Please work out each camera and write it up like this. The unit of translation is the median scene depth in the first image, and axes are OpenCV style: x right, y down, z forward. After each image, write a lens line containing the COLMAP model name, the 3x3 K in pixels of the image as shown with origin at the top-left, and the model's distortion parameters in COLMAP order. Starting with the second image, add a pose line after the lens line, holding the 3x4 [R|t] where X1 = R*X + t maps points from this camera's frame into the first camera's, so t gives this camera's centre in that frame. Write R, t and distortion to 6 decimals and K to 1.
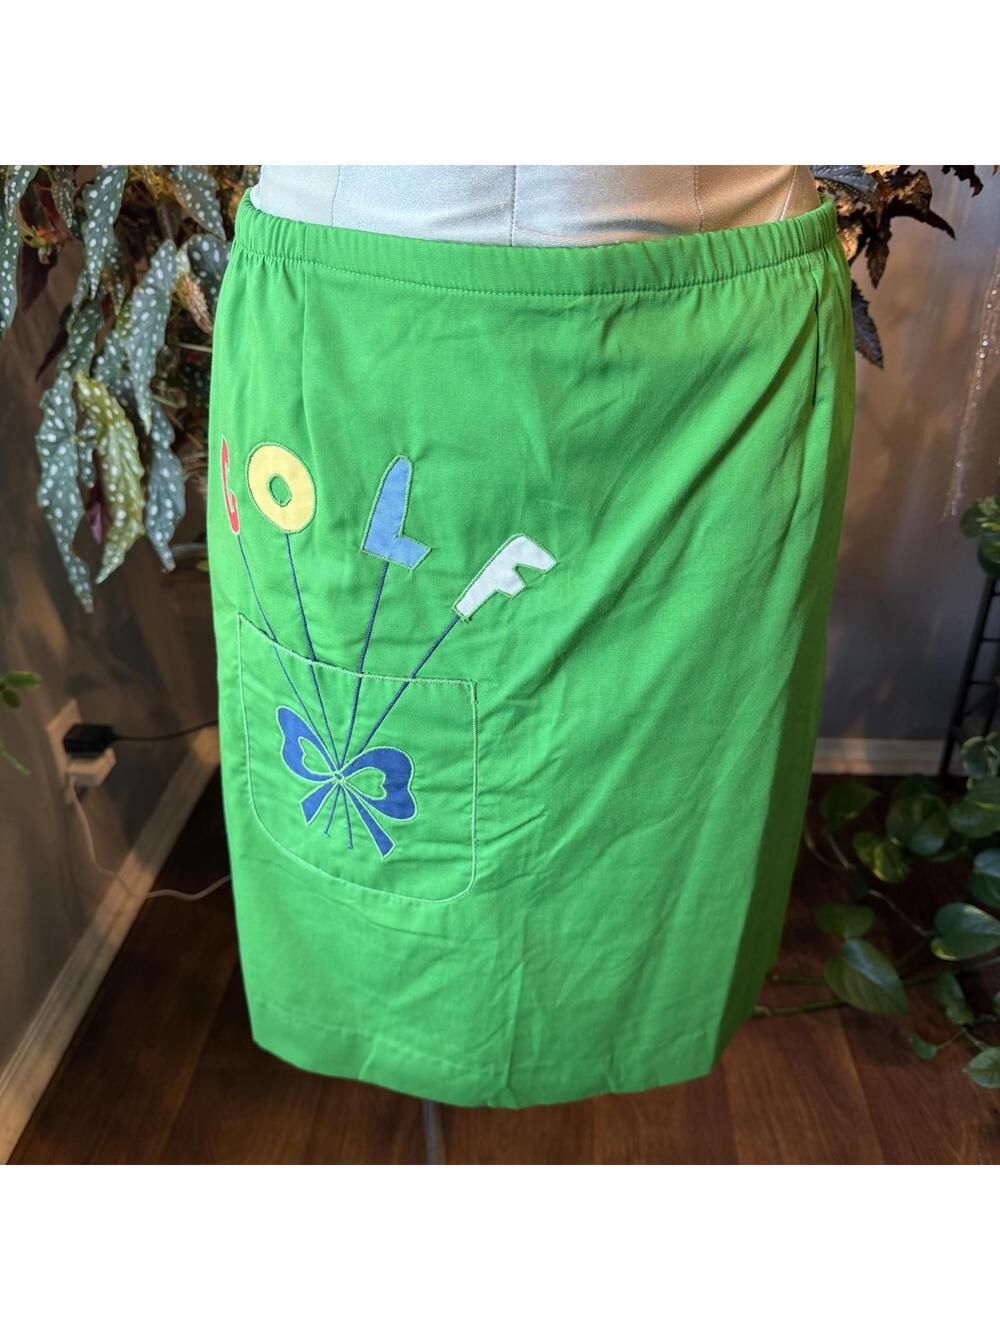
lens RADIAL K [[916.3, 0, 497.1], [0, 916.3, 681.4], [0, 0, 1]] dist [0.004894, -0.043600]
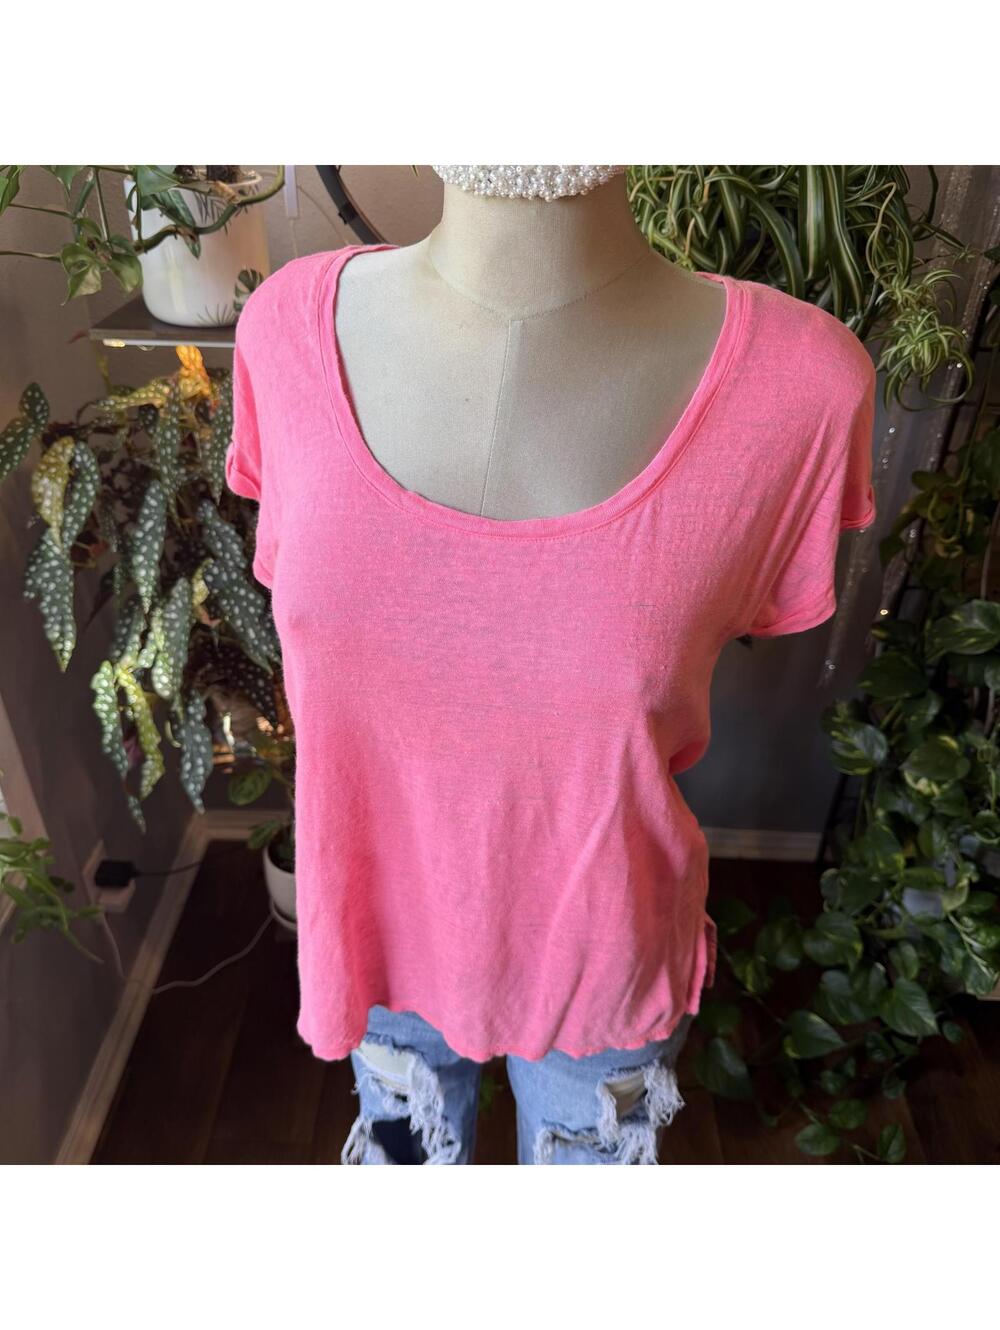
lens RADIAL K [[916.3, 0, 504.3], [0, 916.3, 651.6], [0, 0, 1]] dist [0.004894, -0.043600]
pose [[0.998186, 0.023713, 0.055348, -0.002777], [-0.027054, 0.997807, 0.060408, -0.324573], [-0.053794, -0.061796, 0.996638, -0.227033]]
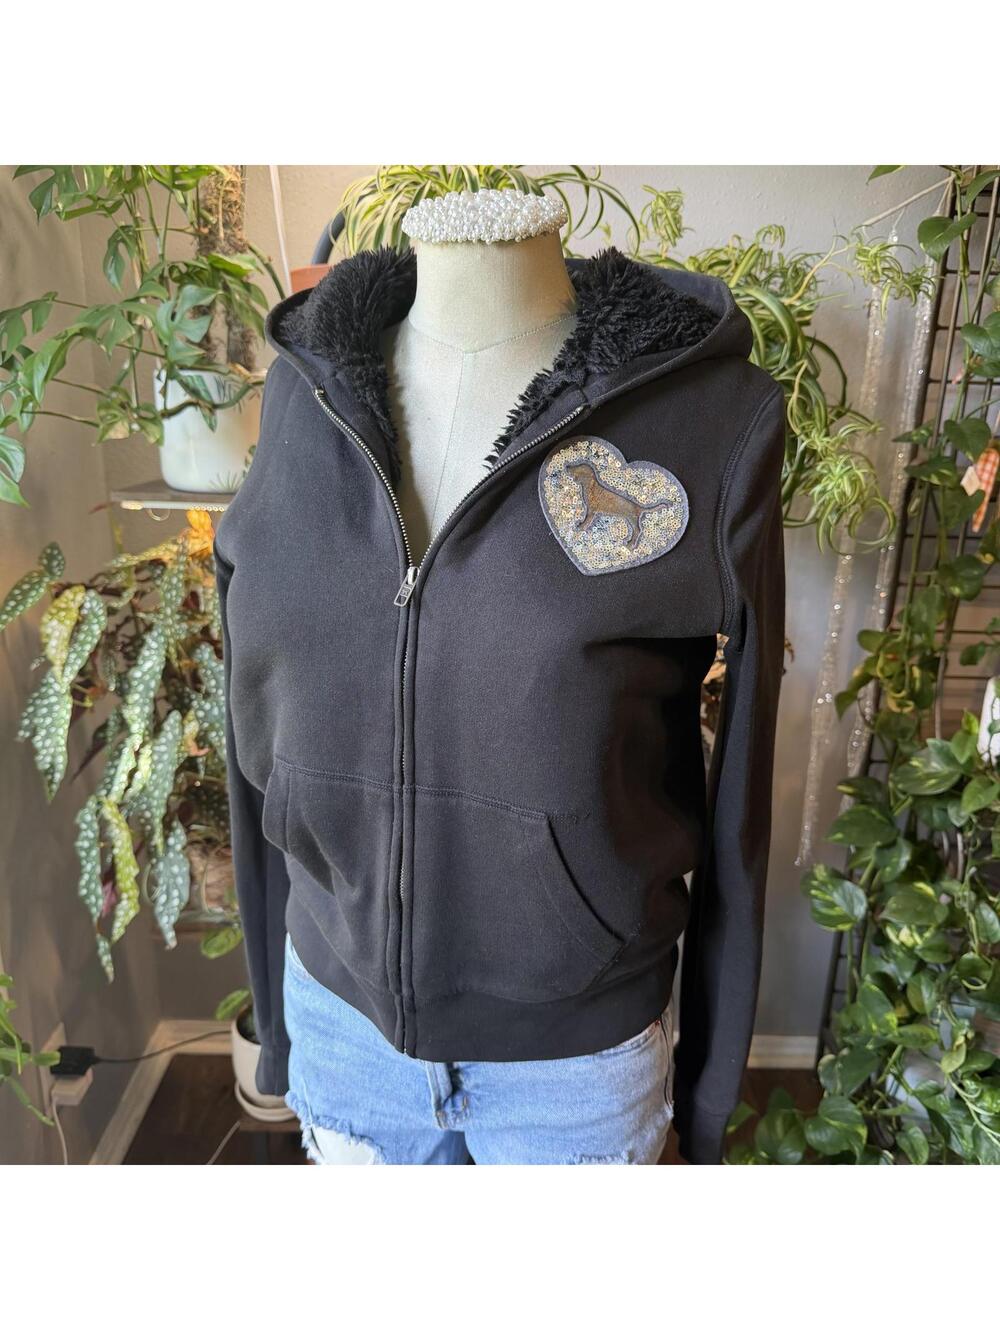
lens RADIAL K [[916.3, 0, 508.9], [0, 916.3, 681.2], [0, 0, 1]] dist [0.004894, -0.043600]
pose [[0.997156, 0.031905, 0.068277, 0.007875], [-0.016558, 0.976582, -0.214509, -0.166049], [-0.073522, 0.212768, 0.974333, -0.261770]]
